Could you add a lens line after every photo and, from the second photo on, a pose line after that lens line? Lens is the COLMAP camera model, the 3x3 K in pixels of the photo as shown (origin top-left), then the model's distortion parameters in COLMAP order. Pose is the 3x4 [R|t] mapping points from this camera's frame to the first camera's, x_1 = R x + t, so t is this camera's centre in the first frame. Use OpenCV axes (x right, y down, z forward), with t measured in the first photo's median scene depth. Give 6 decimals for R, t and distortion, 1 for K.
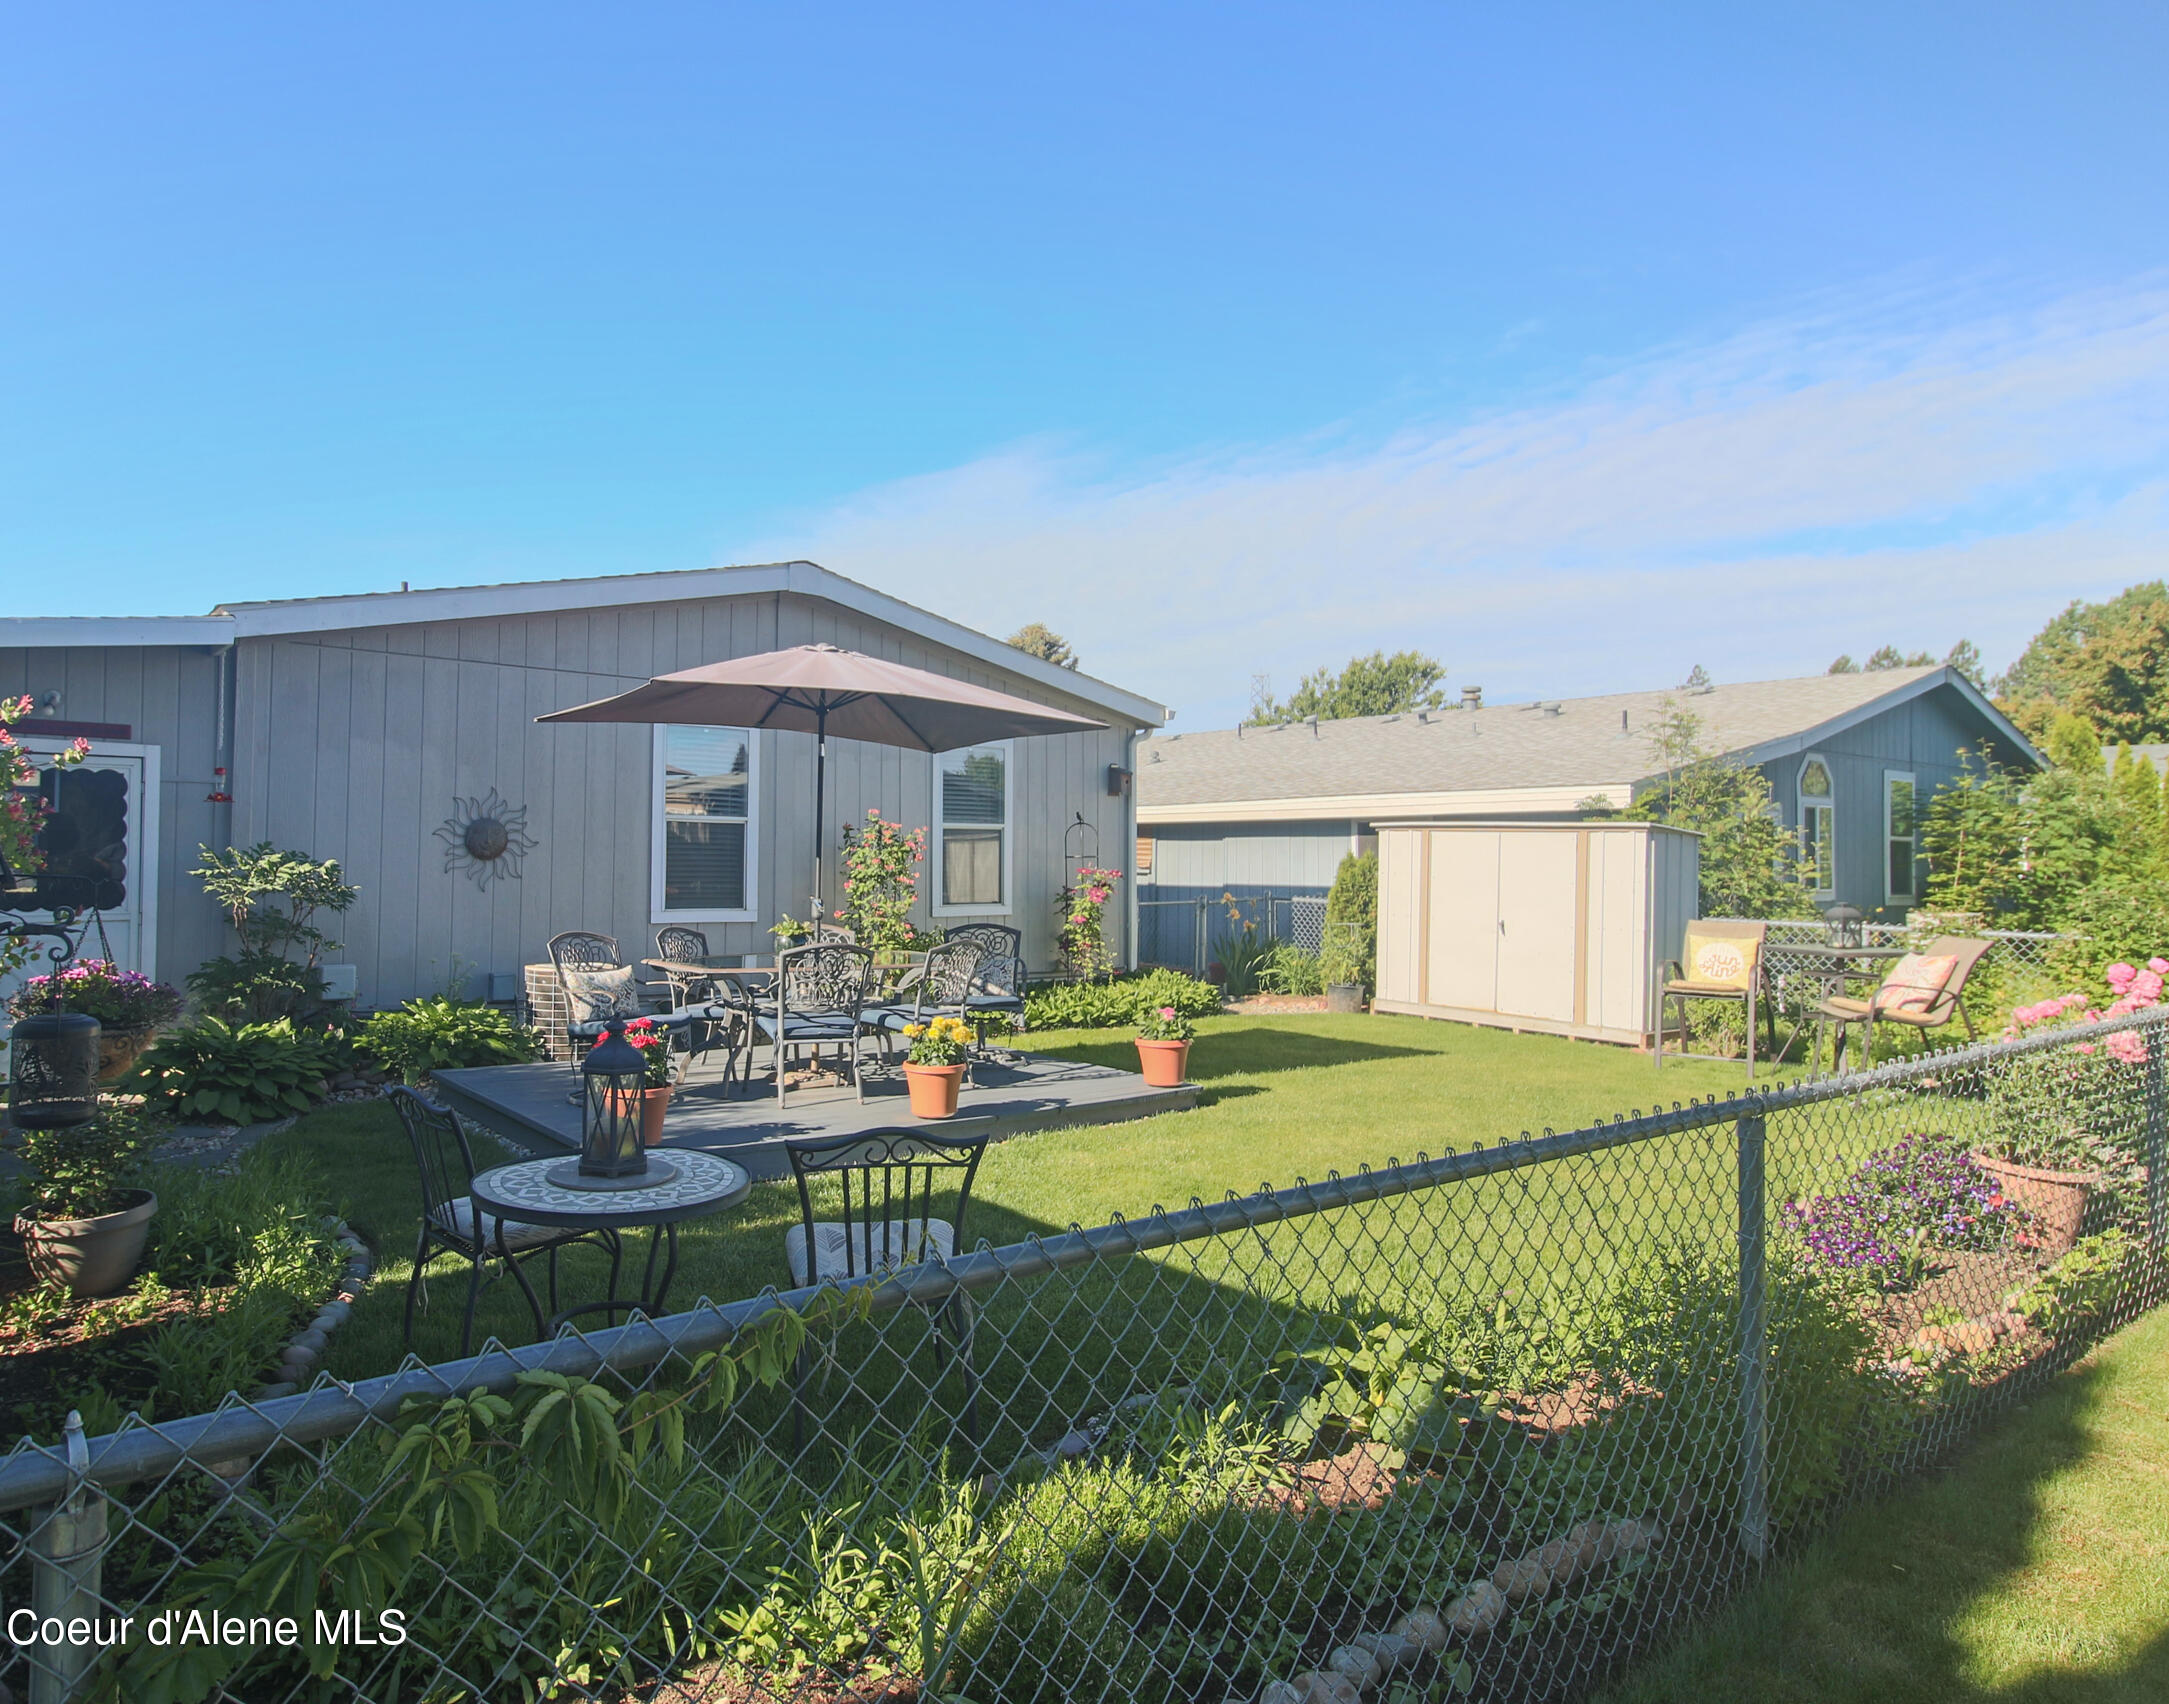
lens RADIAL K [[1316.4, 0, 904.9], [0, 1316.4, 824.7], [0, 0, 1]] dist [0.016016, -0.000102]
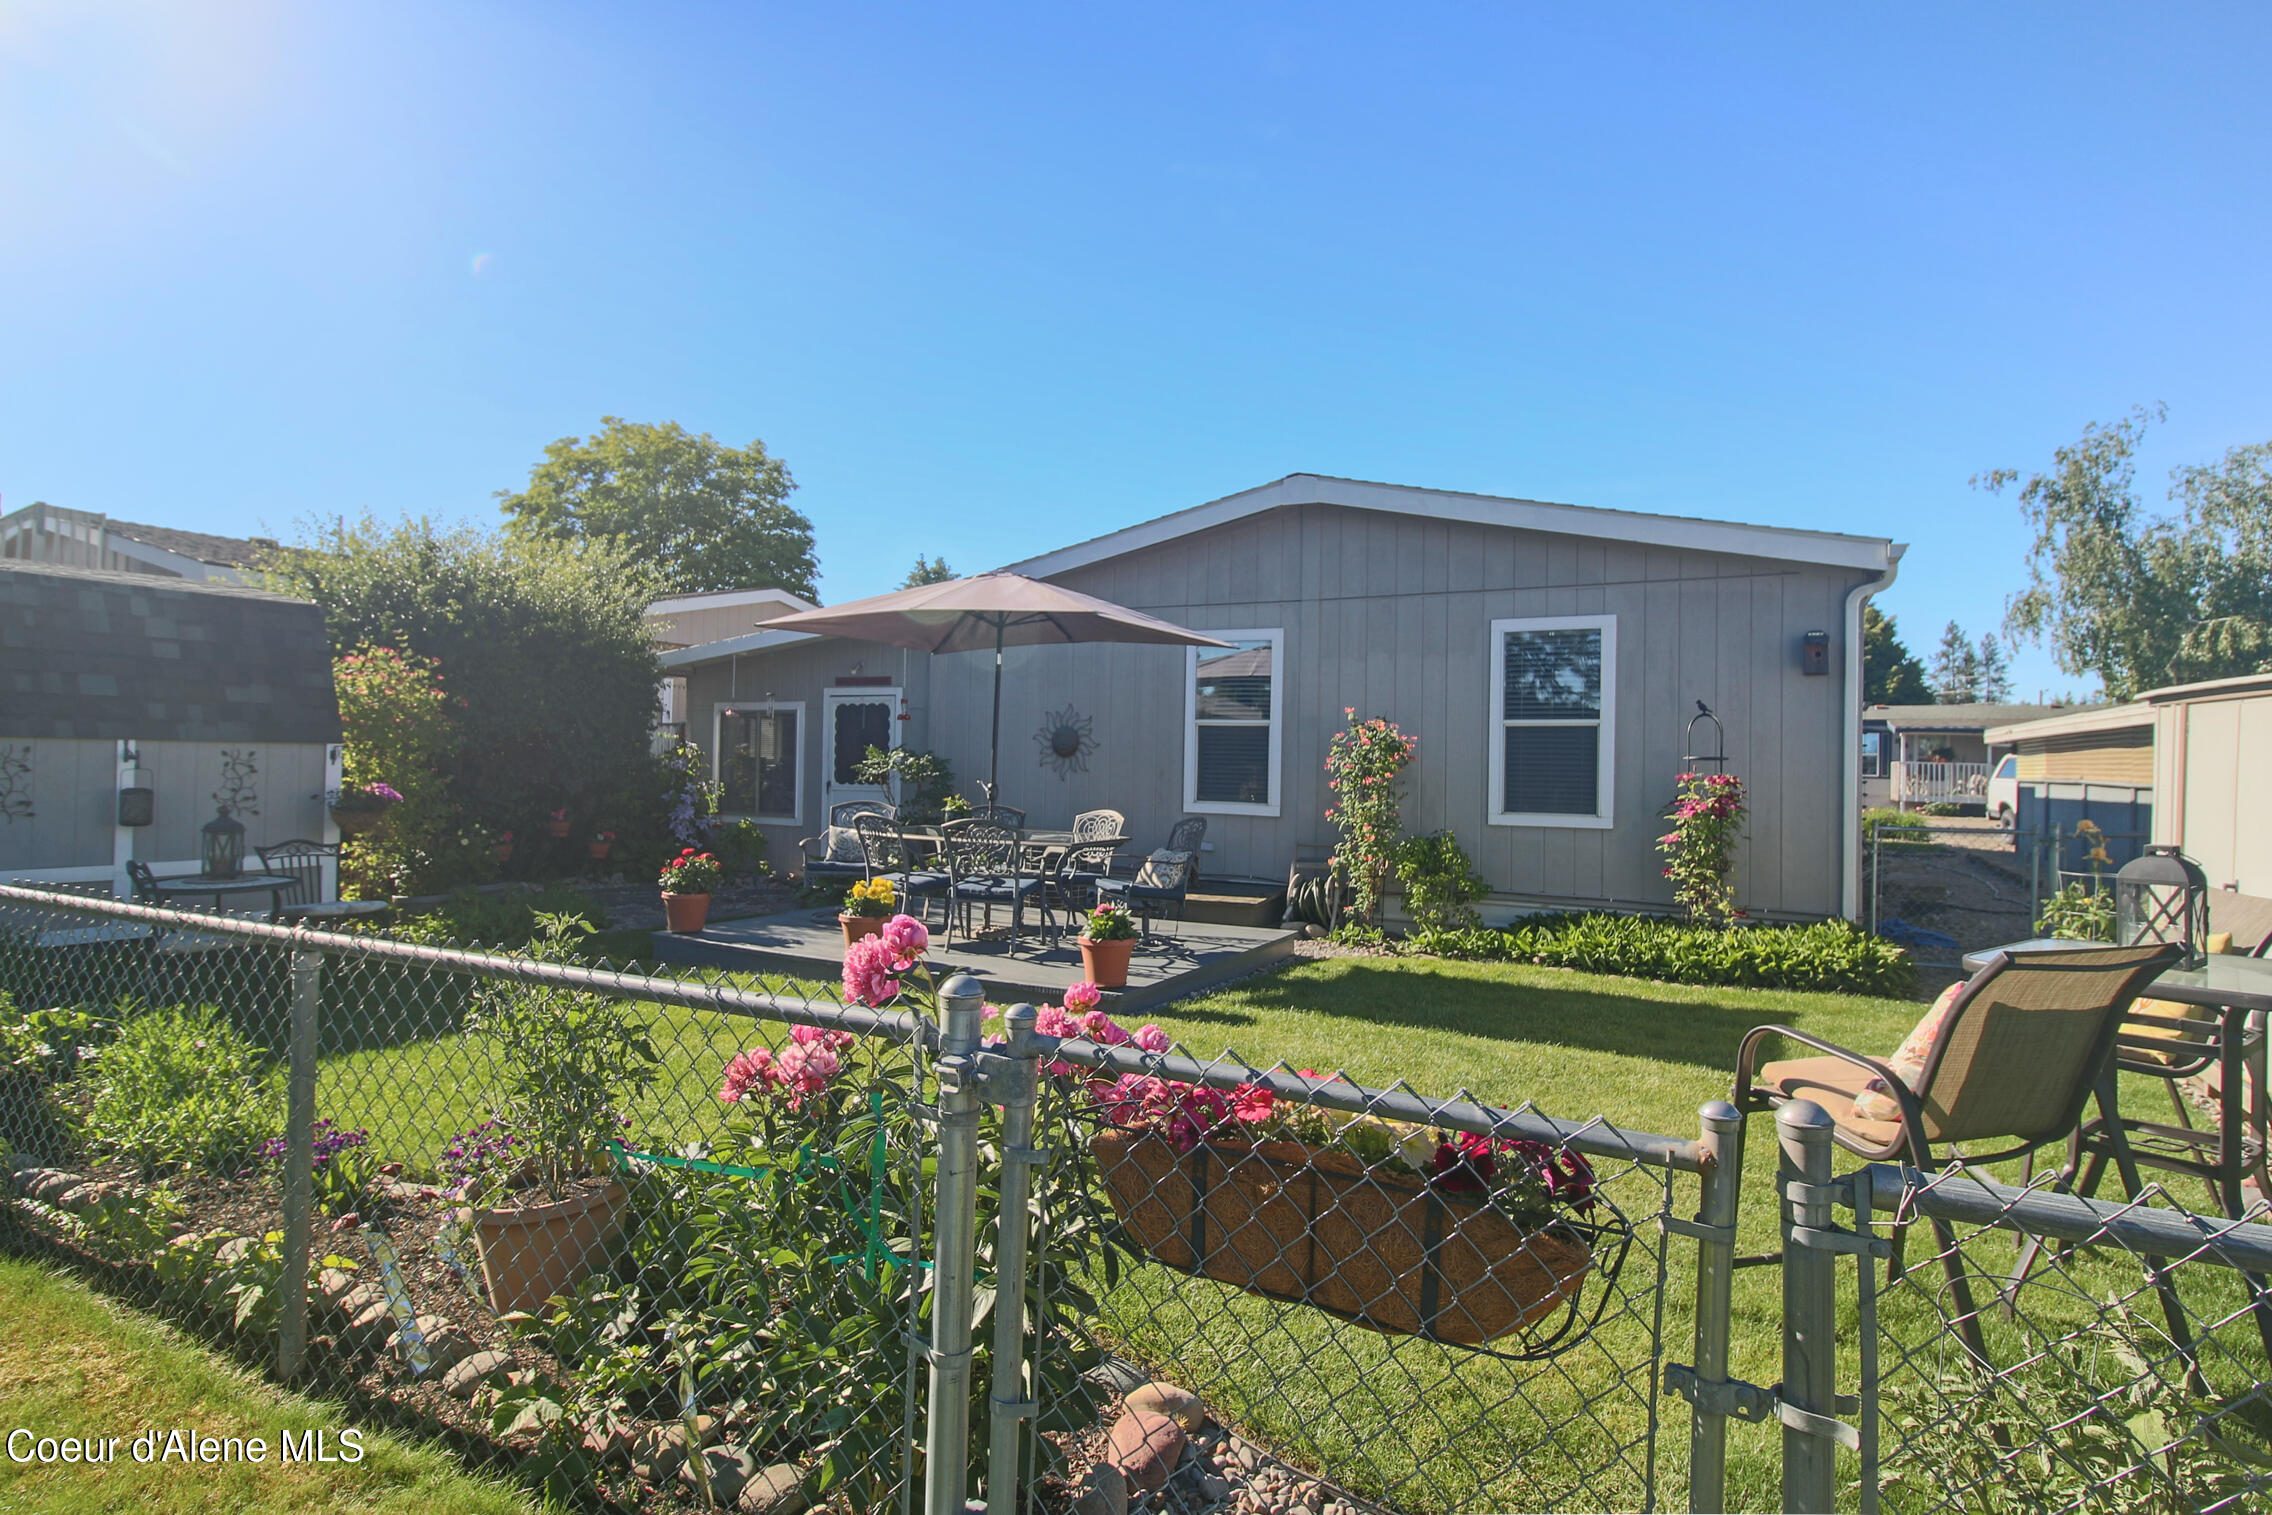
lens RADIAL K [[1159.9, 0, 1140.7], [0, 1159.9, 731.7], [0, 0, 1]] dist [0.025305, -0.017738]
pose [[0.454349, -0.025550, -0.890458, 0.875707], [0.008602, 0.999668, -0.024295, 0.034347], [0.890782, 0.003379, 0.454417, 0.600686]]
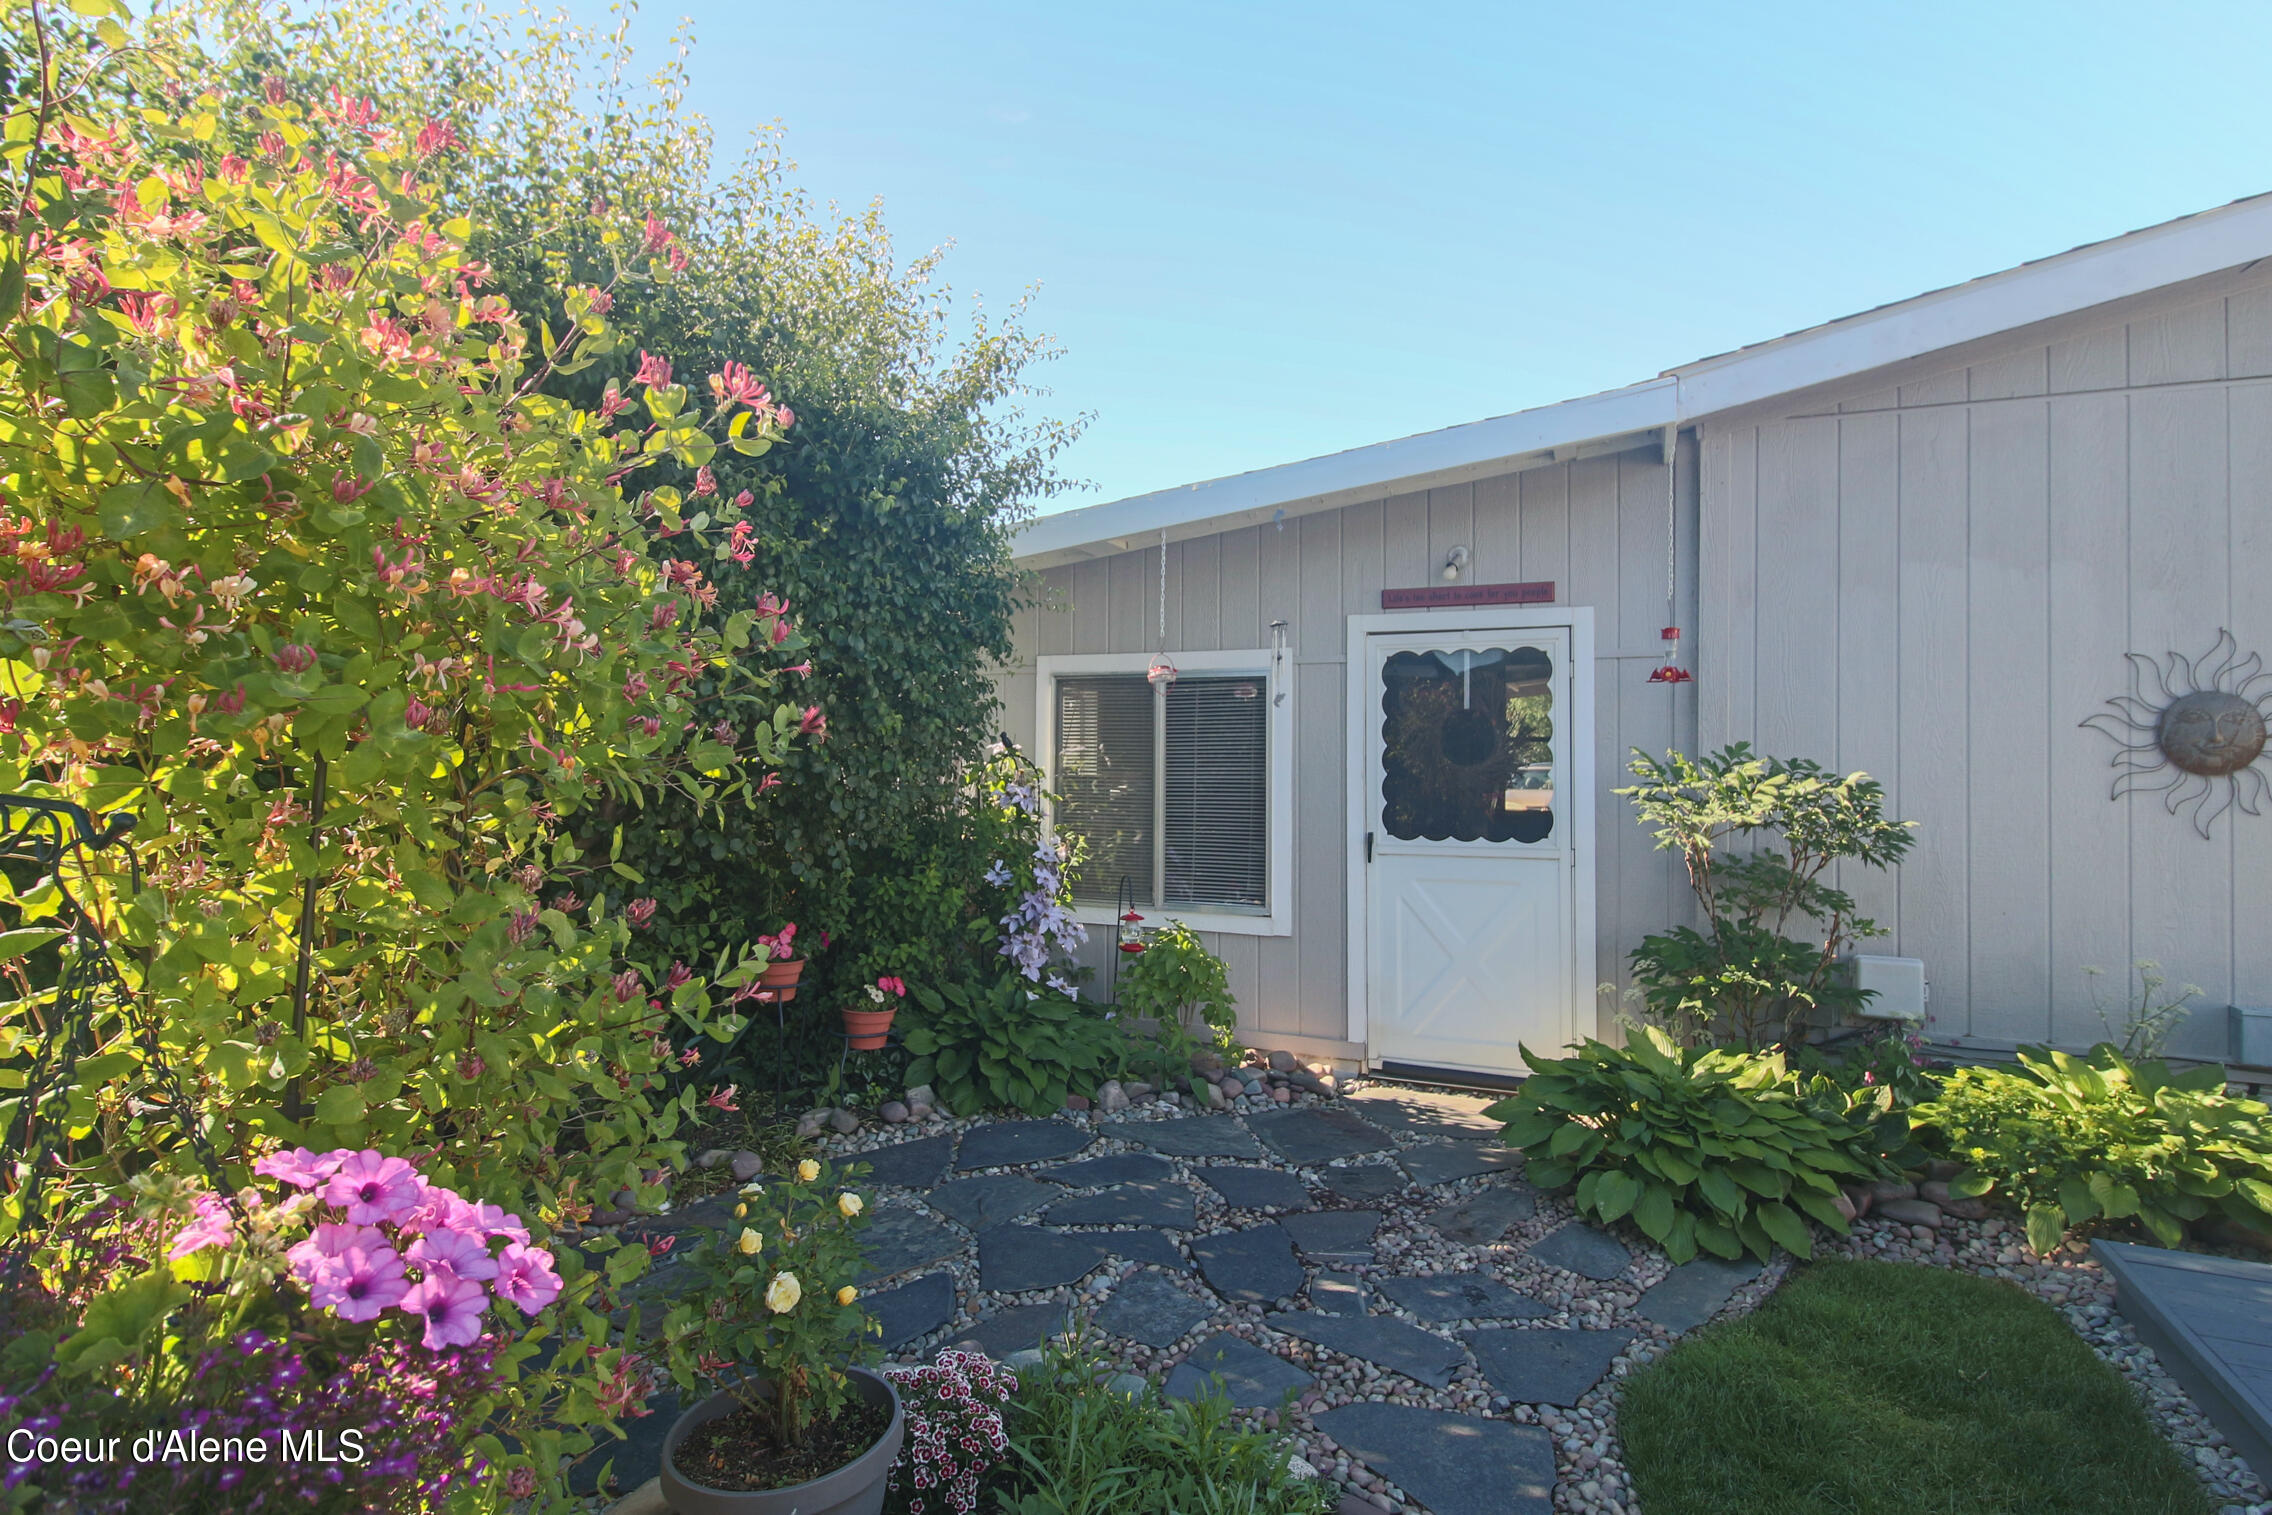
lens RADIAL K [[1159.9, 0, 1140.7], [0, 1159.9, 731.7], [0, 0, 1]] dist [0.025305, -0.017738]
pose [[0.520209, -0.029613, -0.853525, -0.170970], [0.017980, 0.999557, -0.023721, 0.015391], [0.853850, -0.003007, 0.520511, 0.483633]]
